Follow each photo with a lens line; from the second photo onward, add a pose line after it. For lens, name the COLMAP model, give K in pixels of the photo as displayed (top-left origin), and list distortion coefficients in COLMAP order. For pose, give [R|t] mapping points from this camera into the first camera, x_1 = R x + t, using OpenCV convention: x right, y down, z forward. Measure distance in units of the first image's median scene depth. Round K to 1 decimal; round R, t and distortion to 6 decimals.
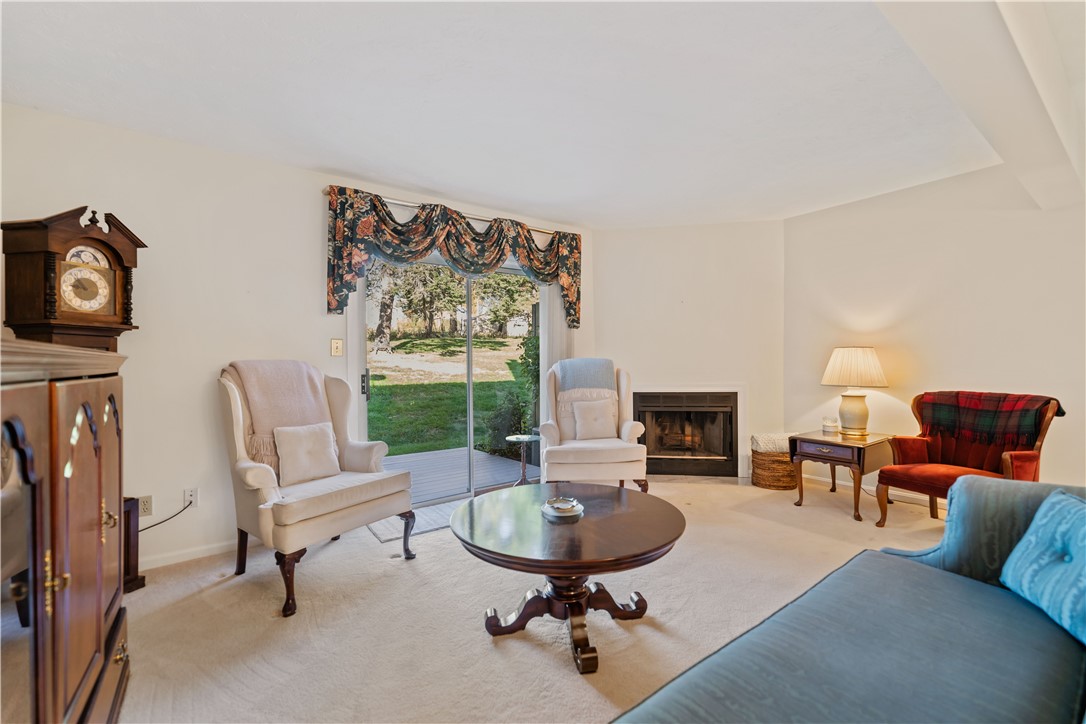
lens RADIAL K [[459.2, 0, 547.1], [0, 459.2, 358.2], [0, 0, 1]] dist [0.000417, 0.000548]
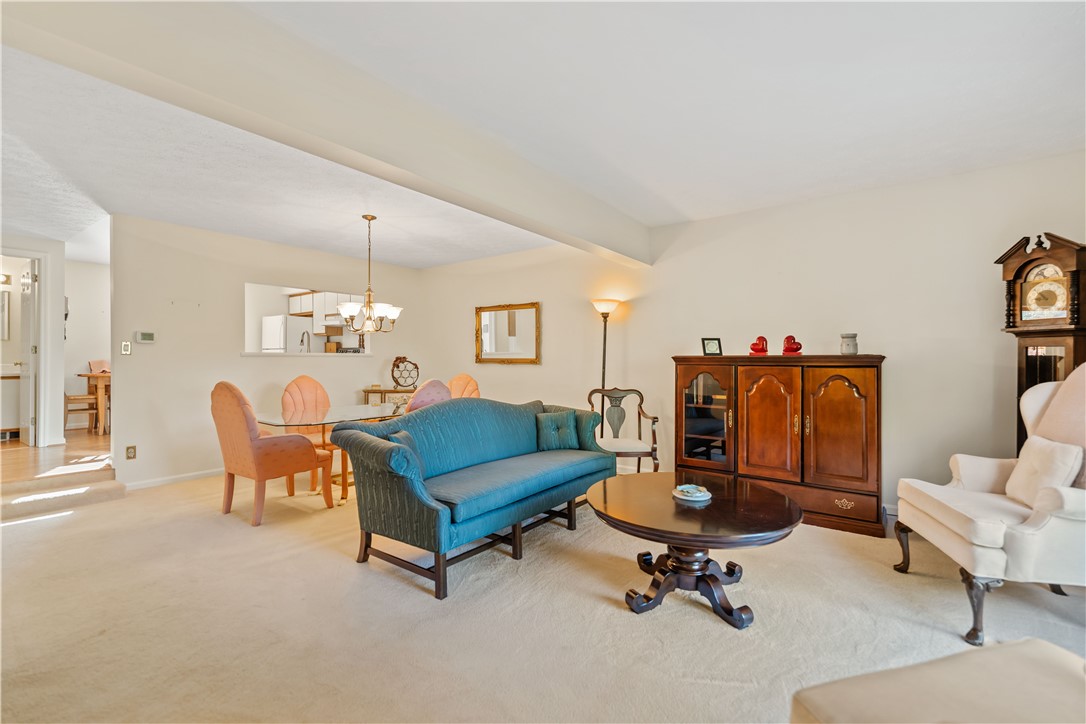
lens RADIAL K [[459.2, 0, 543.2], [0, 459.2, 362.3], [0, 0, 1]] dist [0.000417, 0.000548]
pose [[-0.951740, 0.013380, -0.306613, 0.397376], [0.014939, 0.999885, -0.002737, 0.000445], [0.306541, -0.007186, -0.951830, 1.077622]]
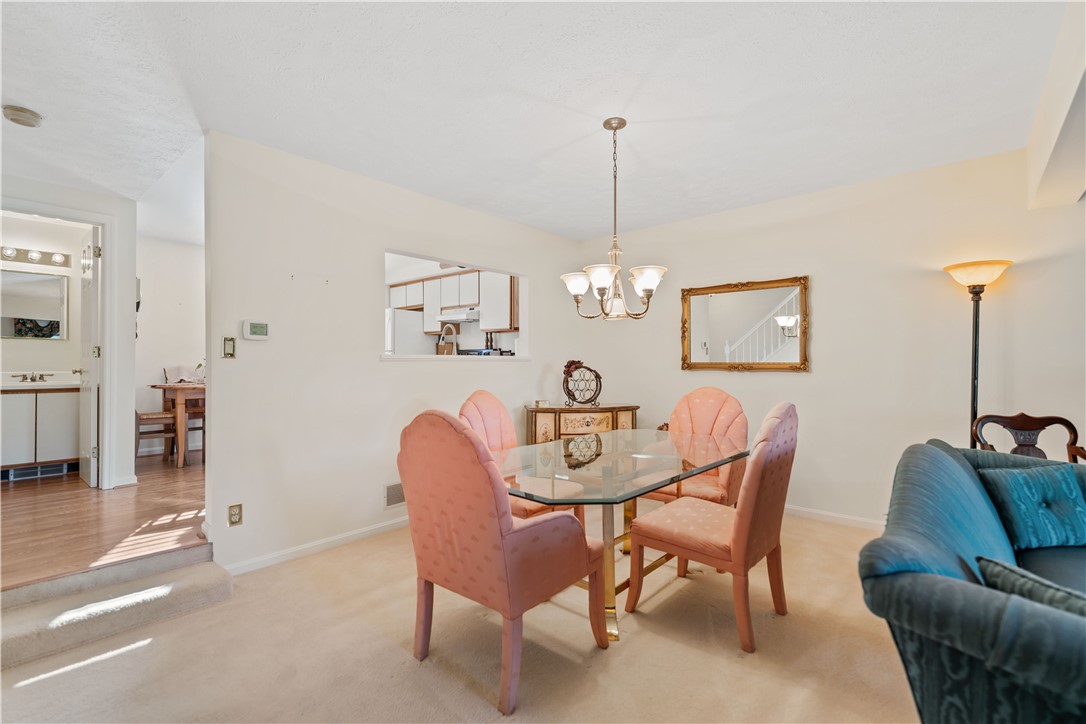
lens RADIAL K [[475.0, 0, 551.5], [0, 475.0, 366.1], [0, 0, 1]] dist [0.000139, -0.000082]
pose [[-0.973528, 0.014452, -0.228112, 0.707868], [0.016168, 0.999853, -0.005656, -0.011929], [0.227996, -0.009195, -0.973619, 0.515003]]
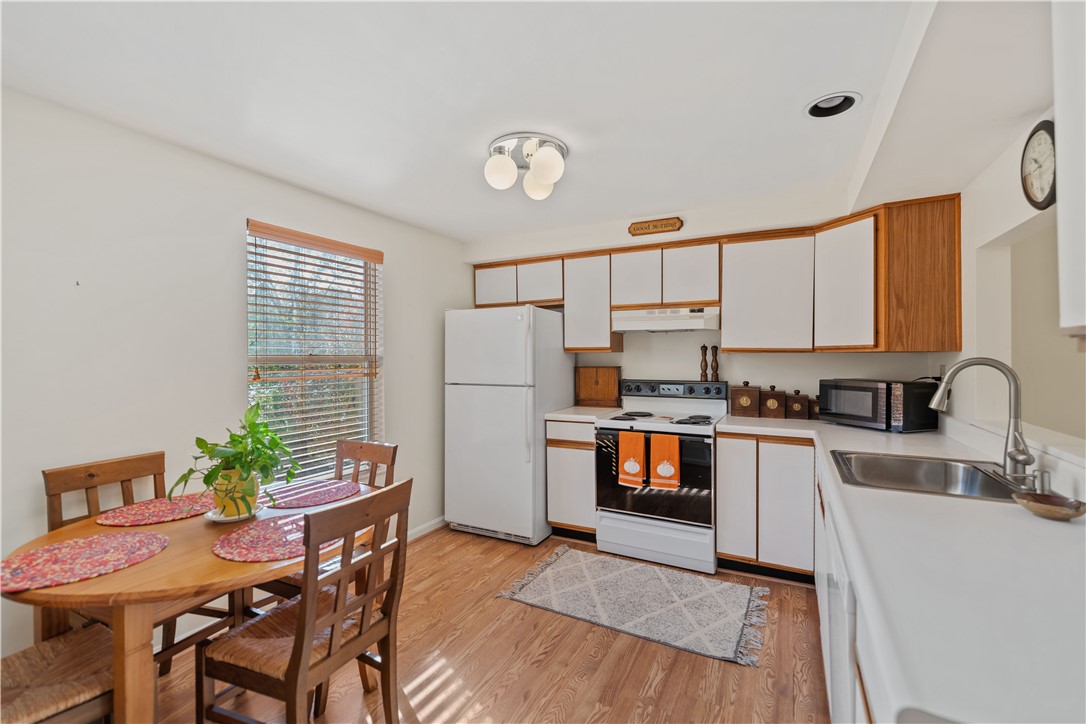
lens RADIAL K [[459.2, 0, 549.7], [0, 459.2, 365.3], [0, 0, 1]] dist [0.000417, 0.000548]
pose [[-0.898258, 0.009884, -0.439356, 1.225663], [0.013416, 0.999898, -0.004935, -0.115189], [0.439263, -0.010327, -0.898299, -0.455626]]
